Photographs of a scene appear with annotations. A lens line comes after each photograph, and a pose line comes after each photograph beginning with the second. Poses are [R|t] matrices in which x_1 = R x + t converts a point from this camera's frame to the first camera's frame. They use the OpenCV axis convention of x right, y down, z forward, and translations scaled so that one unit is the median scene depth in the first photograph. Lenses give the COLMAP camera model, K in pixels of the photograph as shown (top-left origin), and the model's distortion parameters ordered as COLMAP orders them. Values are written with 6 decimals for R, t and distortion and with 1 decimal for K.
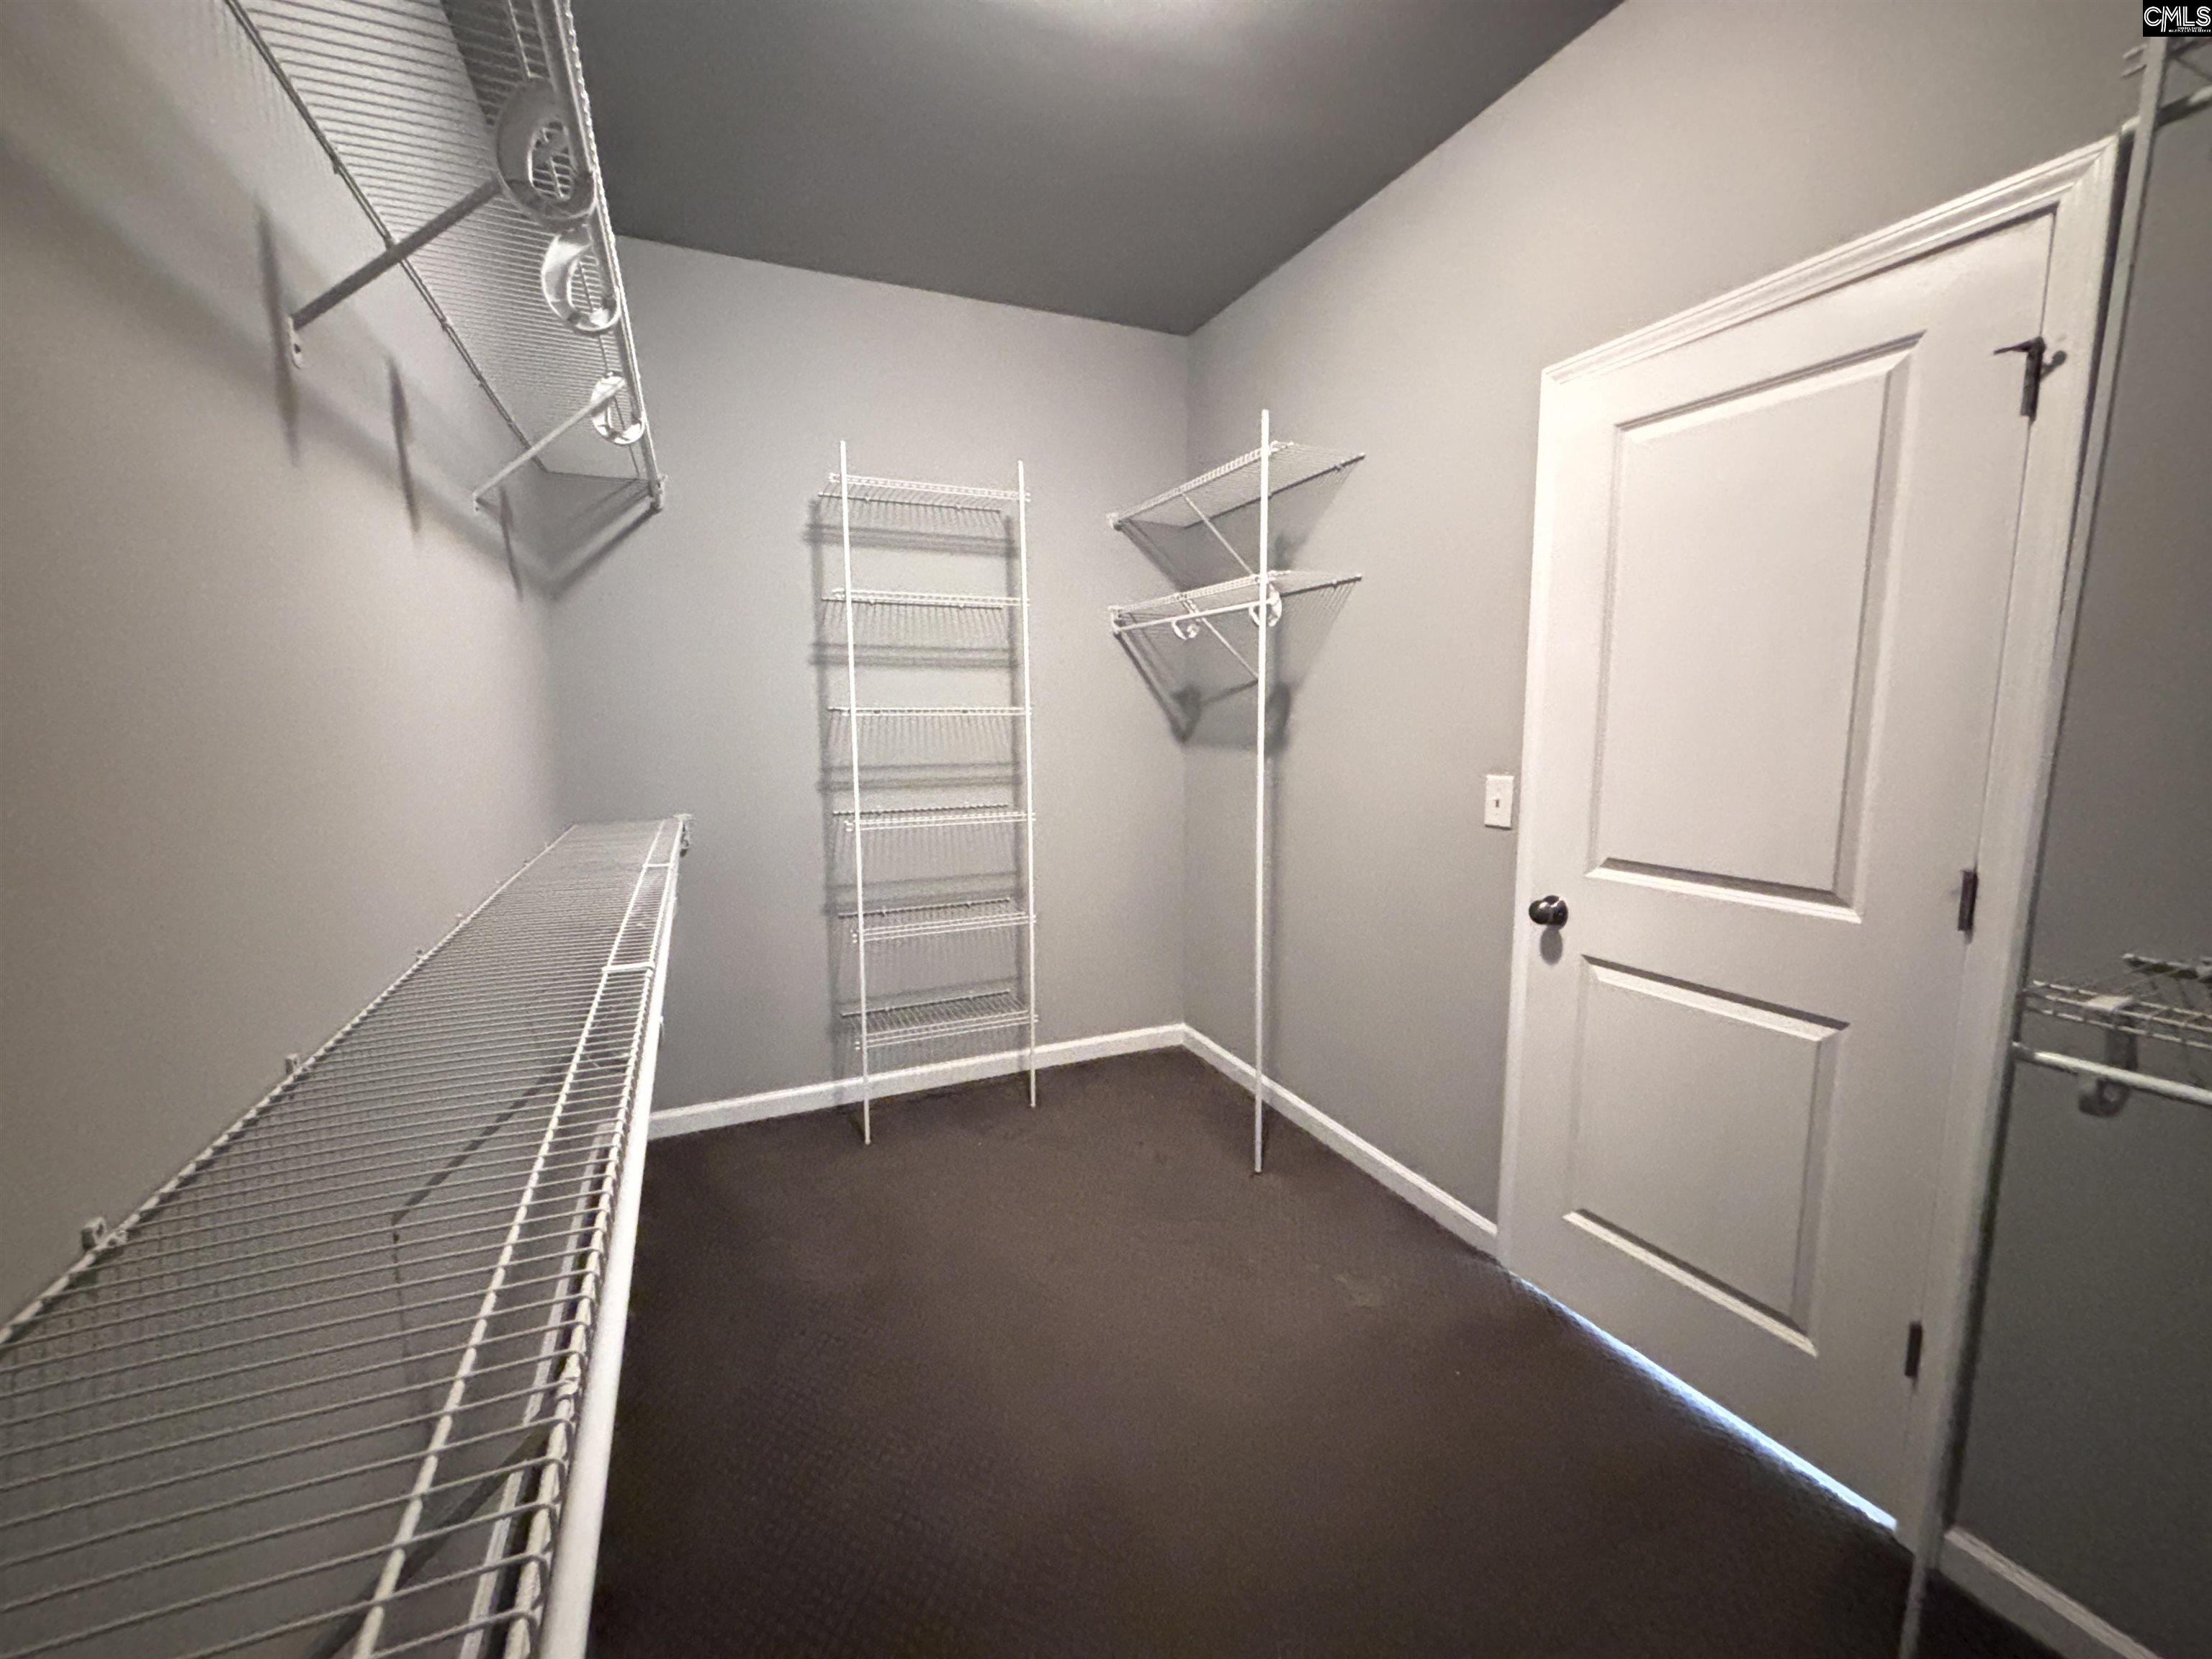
lens RADIAL K [[901.8, 0, 1106.0], [0, 901.8, 829.5], [0, 0, 1]] dist [-0.012241, 0.013286]
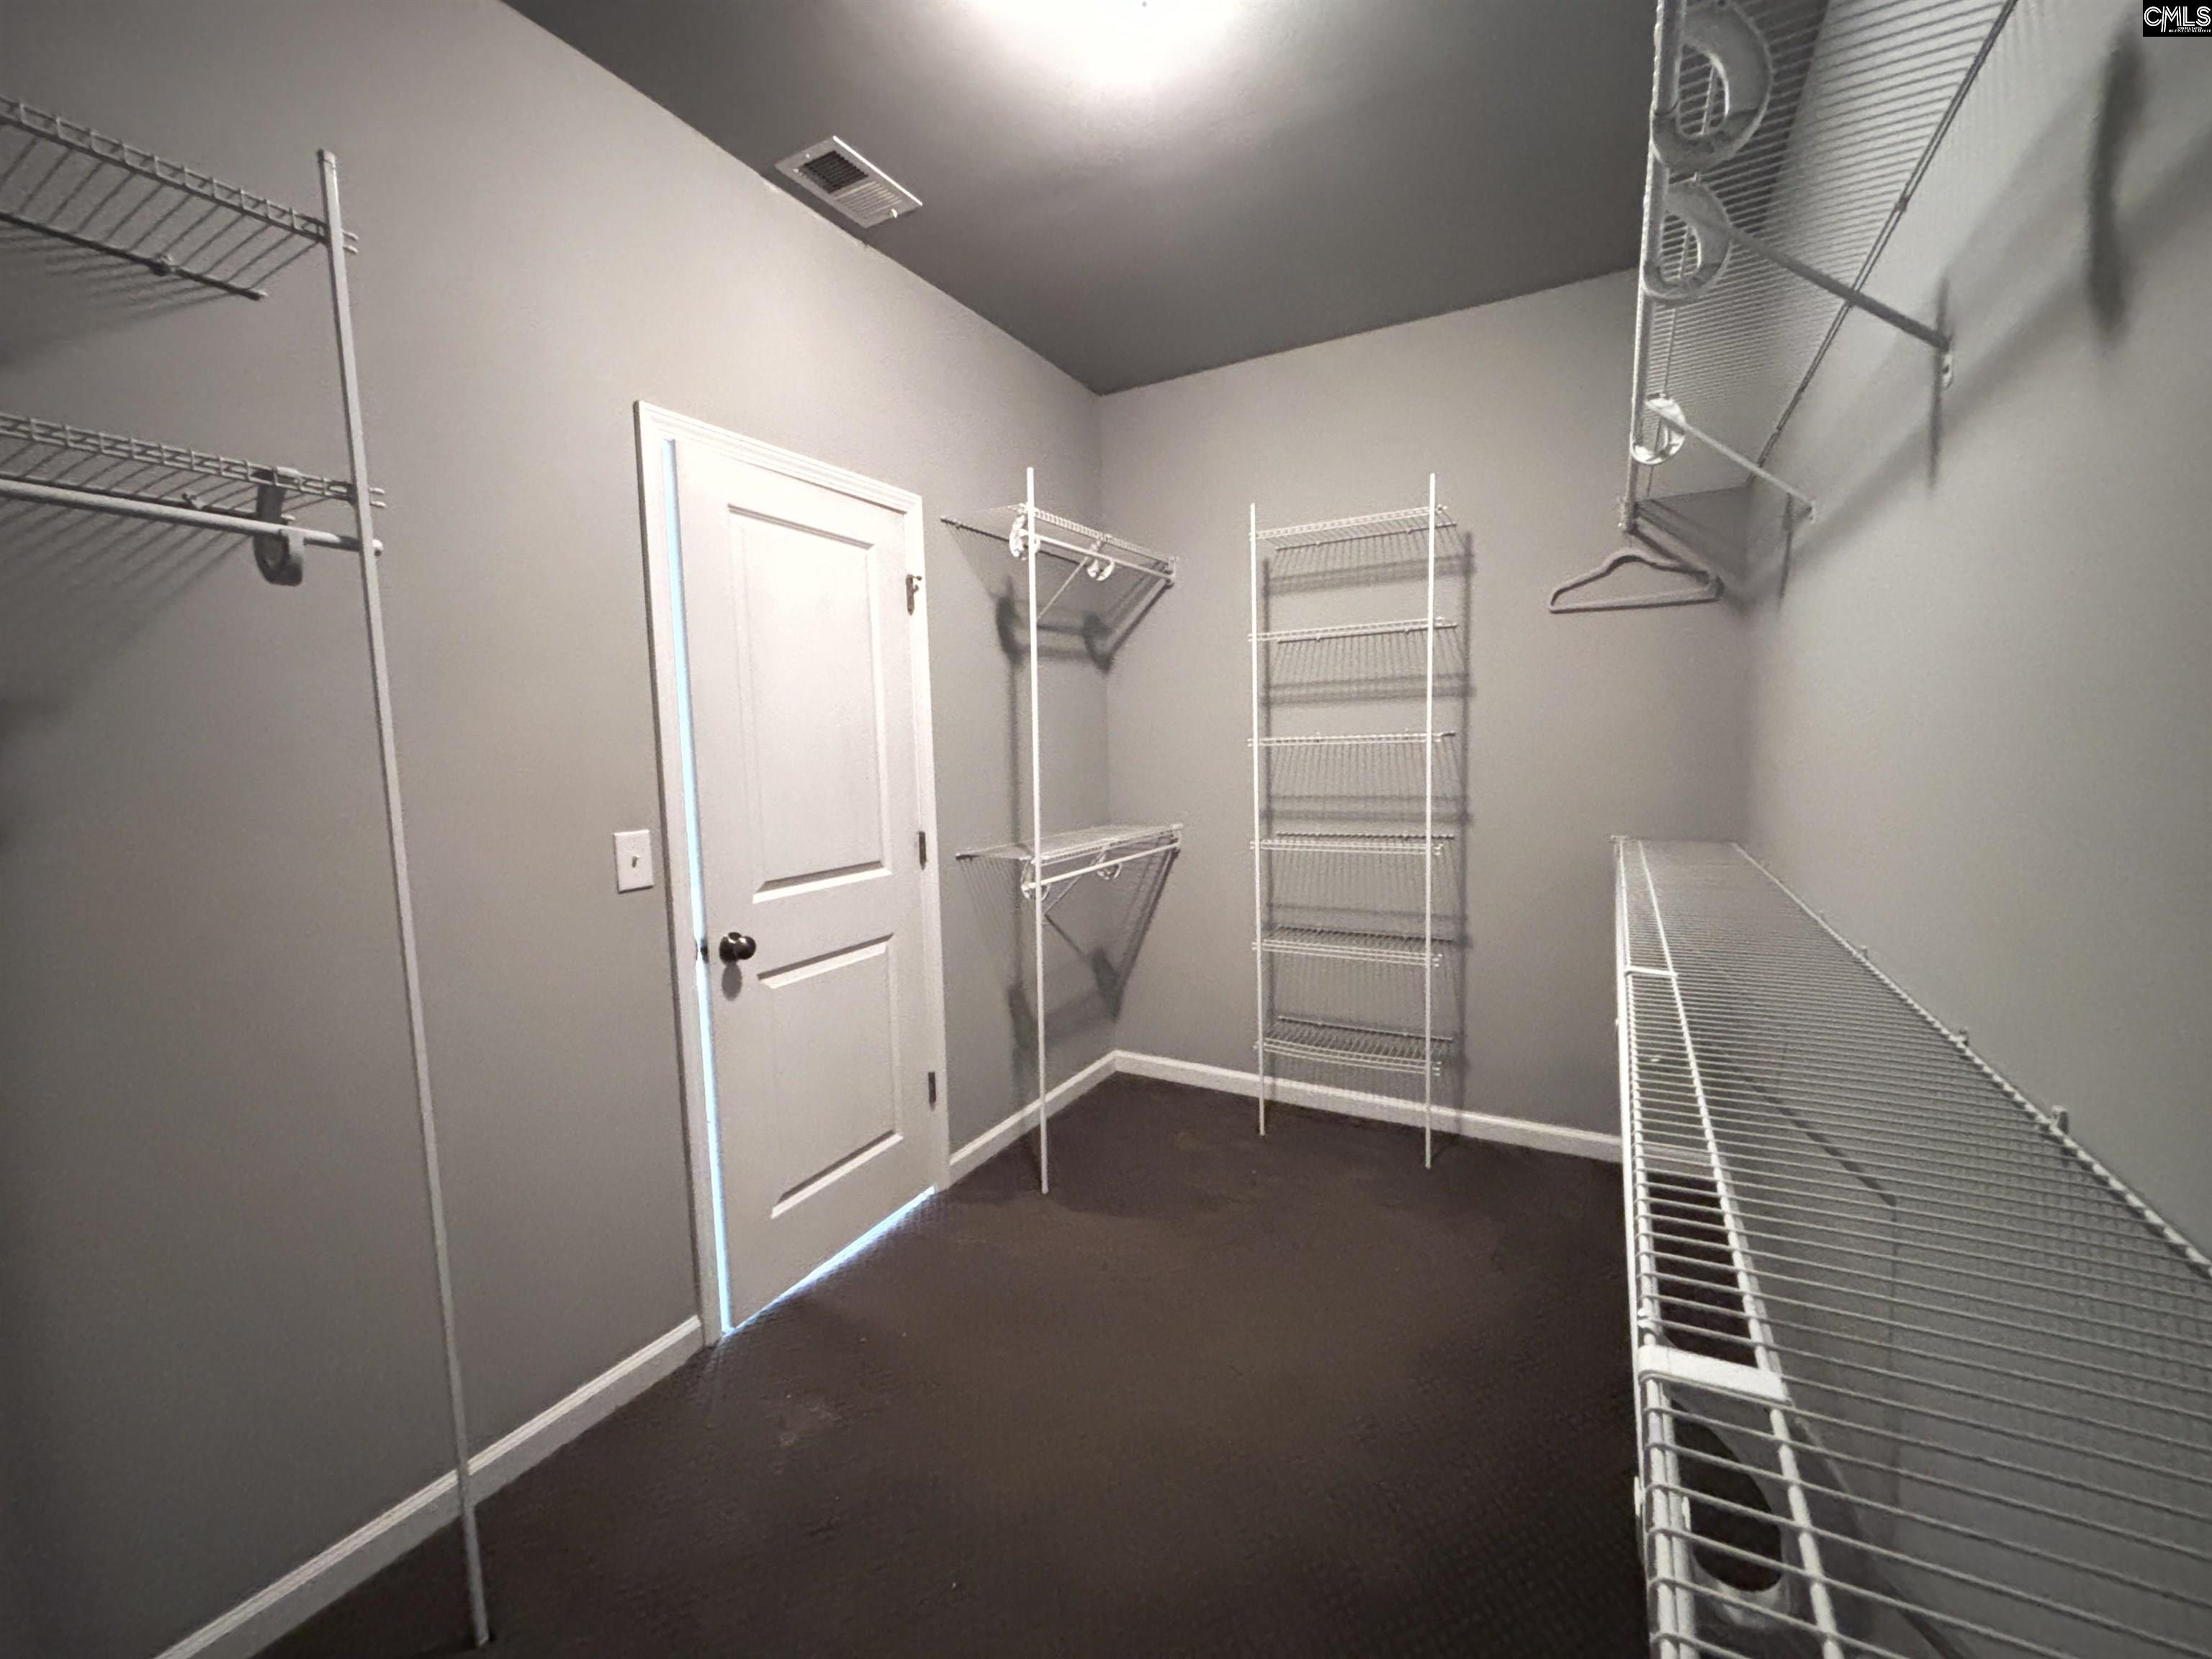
lens RADIAL K [[901.8, 0, 1106.0], [0, 901.8, 829.5], [0, 0, 1]] dist [-0.012241, 0.013286]
pose [[-0.601614, -0.059659, 0.796556, -0.610369], [0.124618, 0.977987, 0.167367, -0.171283], [-0.789007, 0.199956, -0.580936, 1.300411]]
